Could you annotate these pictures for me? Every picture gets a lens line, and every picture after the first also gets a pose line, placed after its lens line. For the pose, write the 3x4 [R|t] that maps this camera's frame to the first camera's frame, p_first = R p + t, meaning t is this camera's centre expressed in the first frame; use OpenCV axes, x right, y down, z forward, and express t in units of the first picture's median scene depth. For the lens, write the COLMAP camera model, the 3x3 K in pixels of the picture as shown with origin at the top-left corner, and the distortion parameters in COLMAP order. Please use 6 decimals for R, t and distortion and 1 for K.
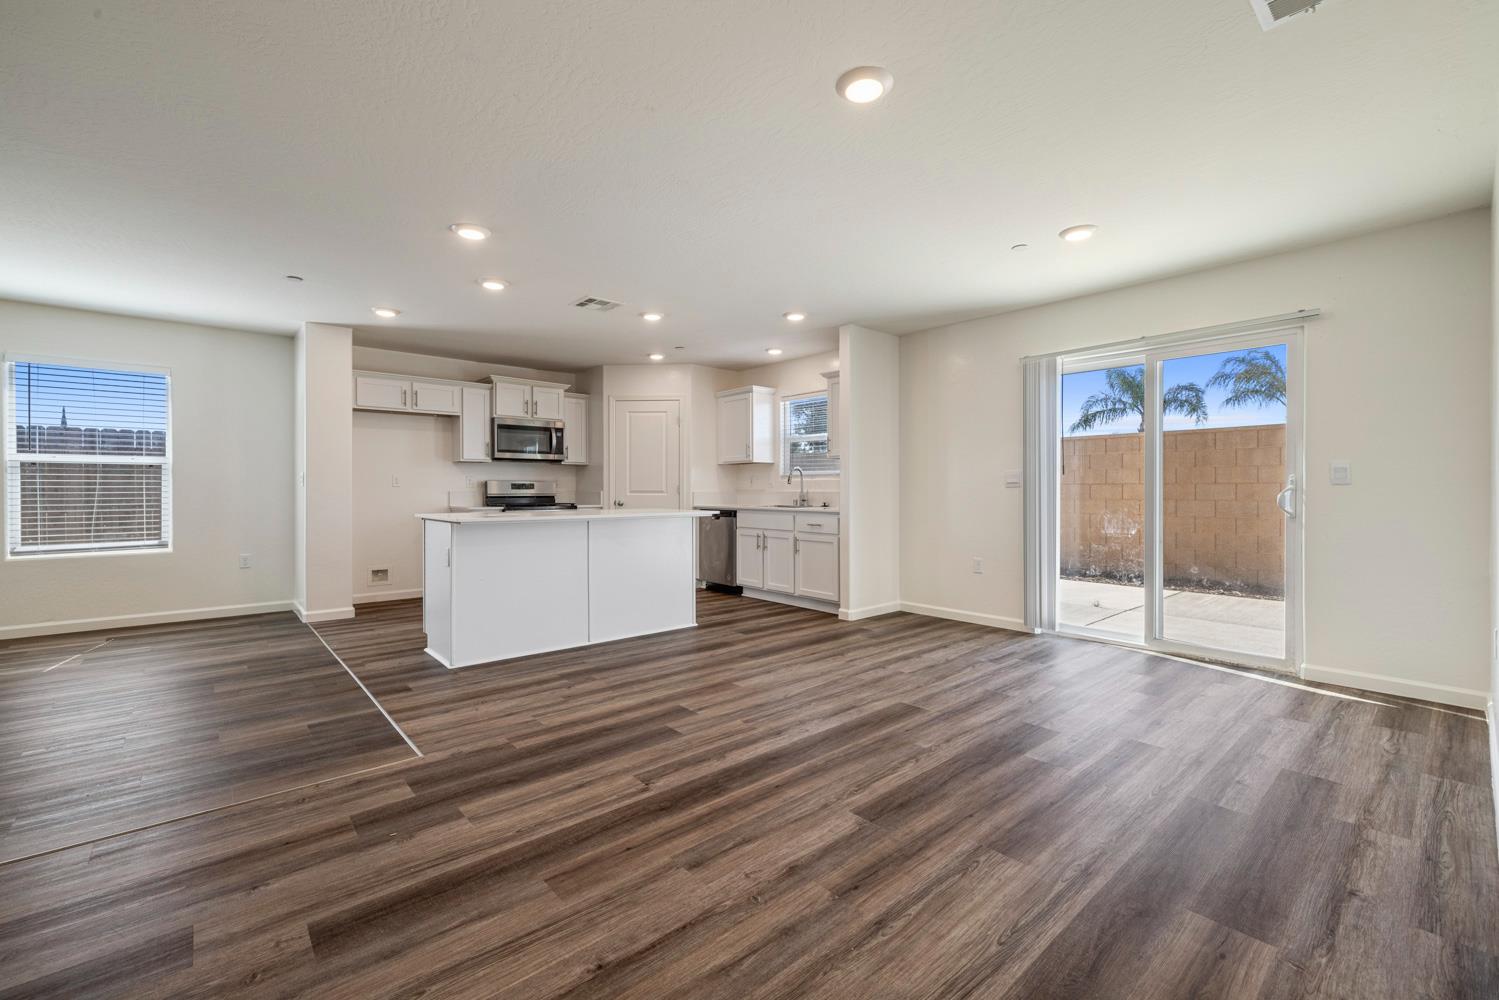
lens RADIAL K [[635.9, 0, 747.4], [0, 635.9, 491.0], [0, 0, 1]] dist [0.000792, 0.000141]
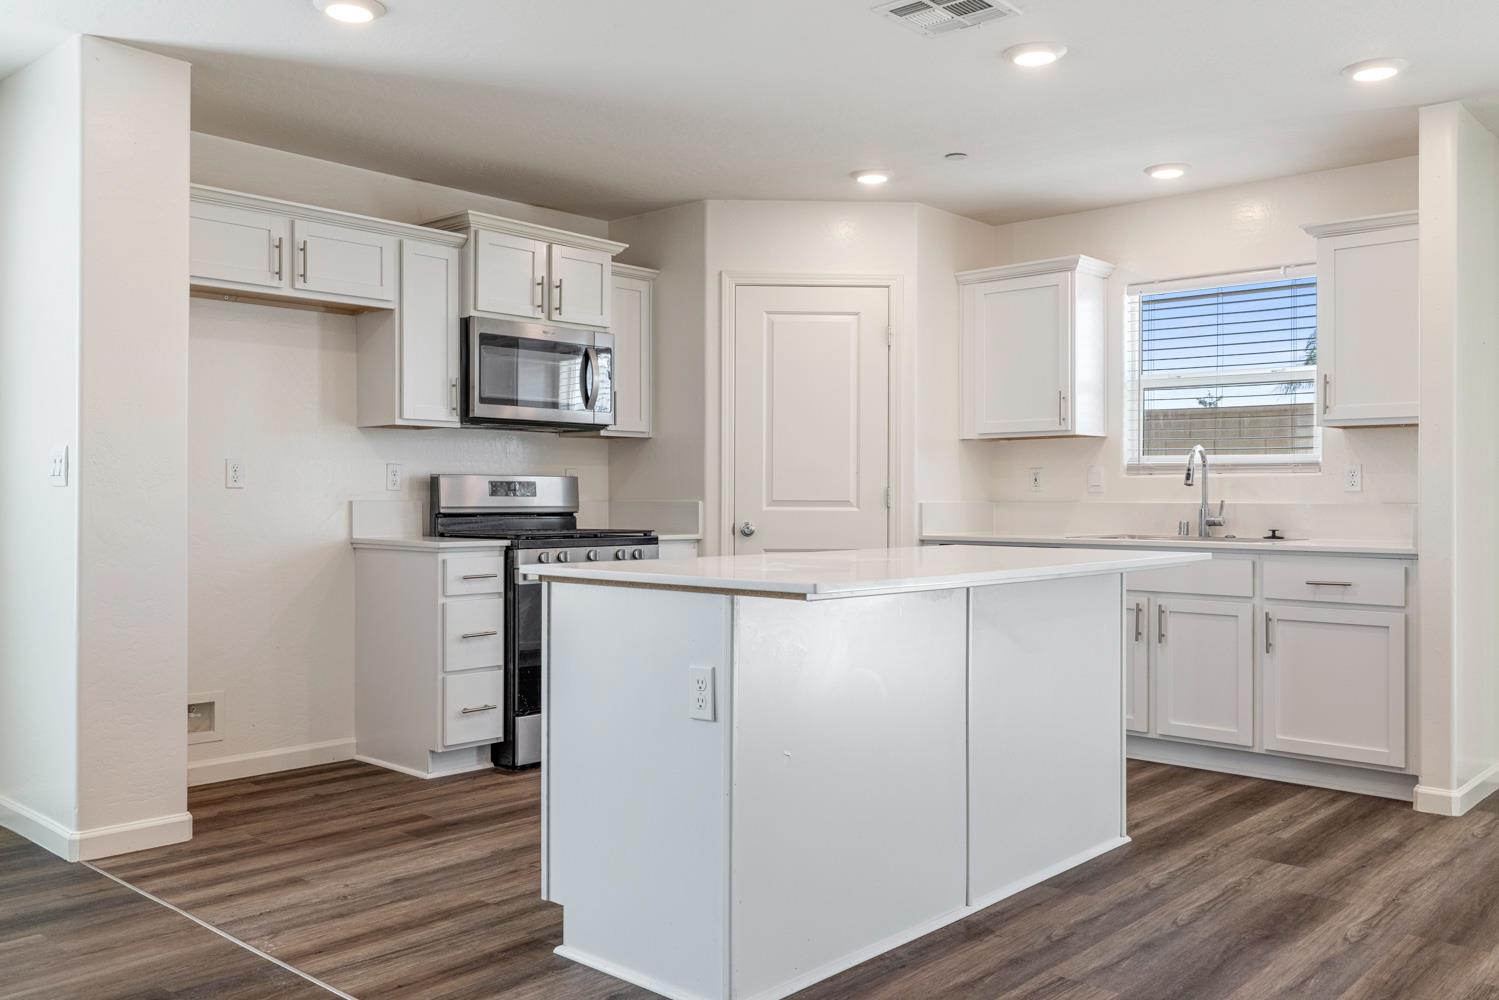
lens RADIAL K [[1263.3, 0, 747.0], [0, 1263.3, 500.6], [0, 0, 1]] dist [0.006973, 0.010463]
pose [[0.993327, 0.002994, 0.115296, -0.317021], [-0.003152, 0.999994, 0.001194, -0.001071], [-0.115291, -0.001550, 0.993331, 0.187939]]
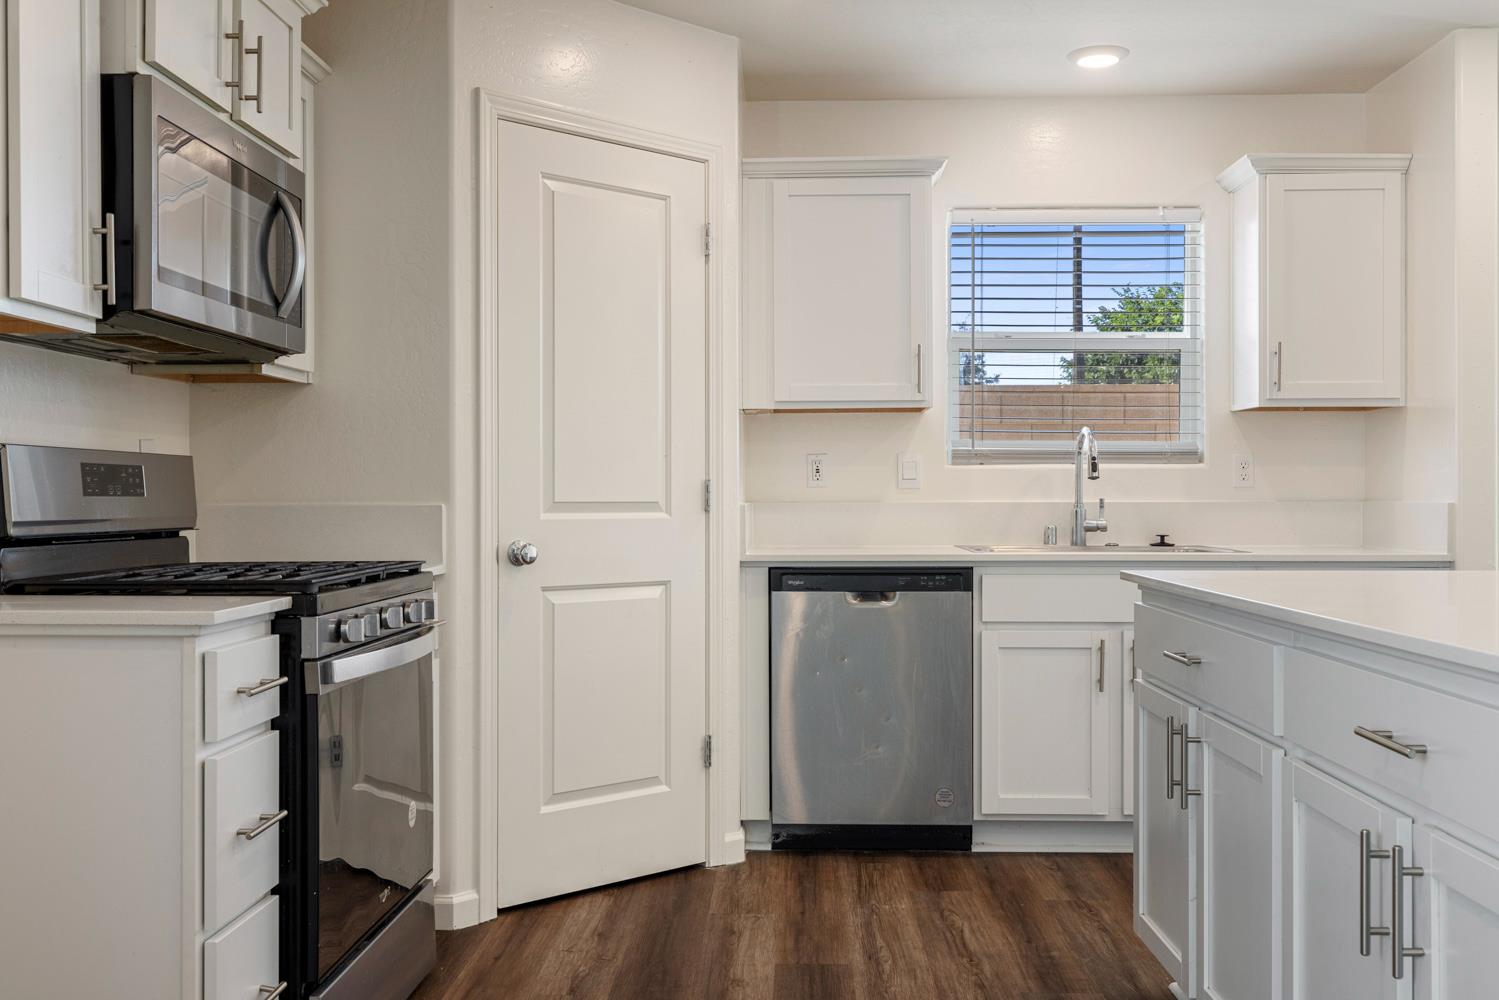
lens RADIAL K [[1421.3, 0, 752.8], [0, 1421.3, 493.0], [0, 0, 1]] dist [0.003185, 0.000000]
pose [[0.679188, 0.001223, 0.733963, -0.566475], [0.001959, 0.999992, -0.003479, -0.001718], [-0.733961, 0.003801, 0.679181, 0.619701]]
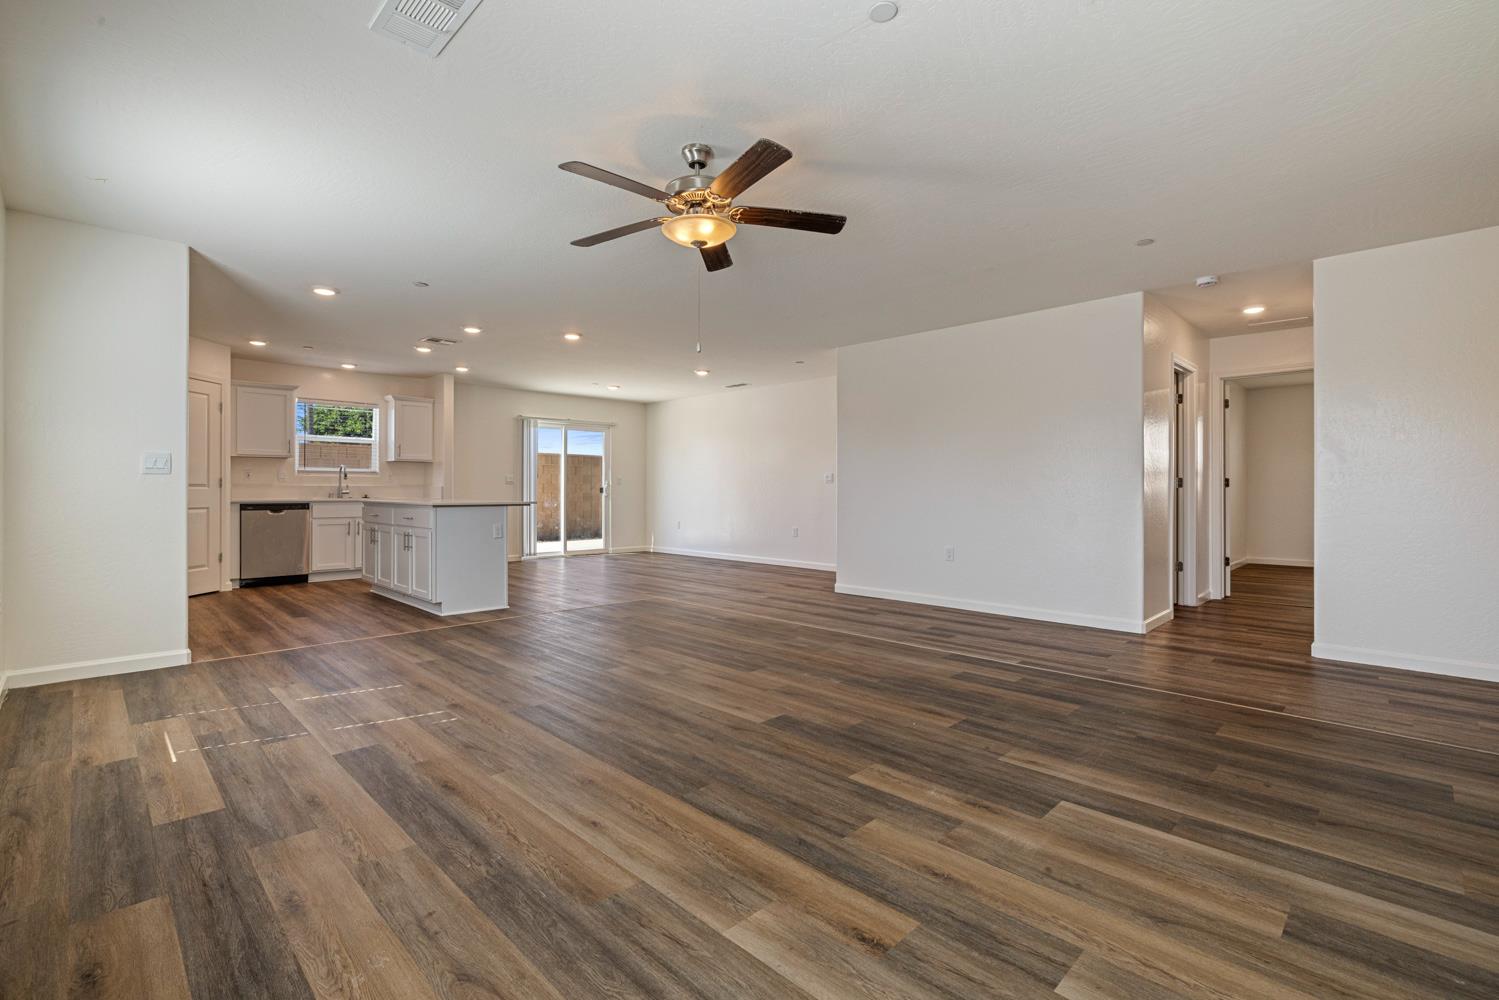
lens RADIAL K [[667.3, 0, 743.6], [0, 667.3, 491.2], [0, 0, 1]] dist [-0.005119, -0.000309]
pose [[-0.063394, 0.001073, 0.997988, -1.172502], [0.001109, 0.999999, -0.001005, 0.012672], [-0.997988, 0.001043, -0.063395, 0.337177]]
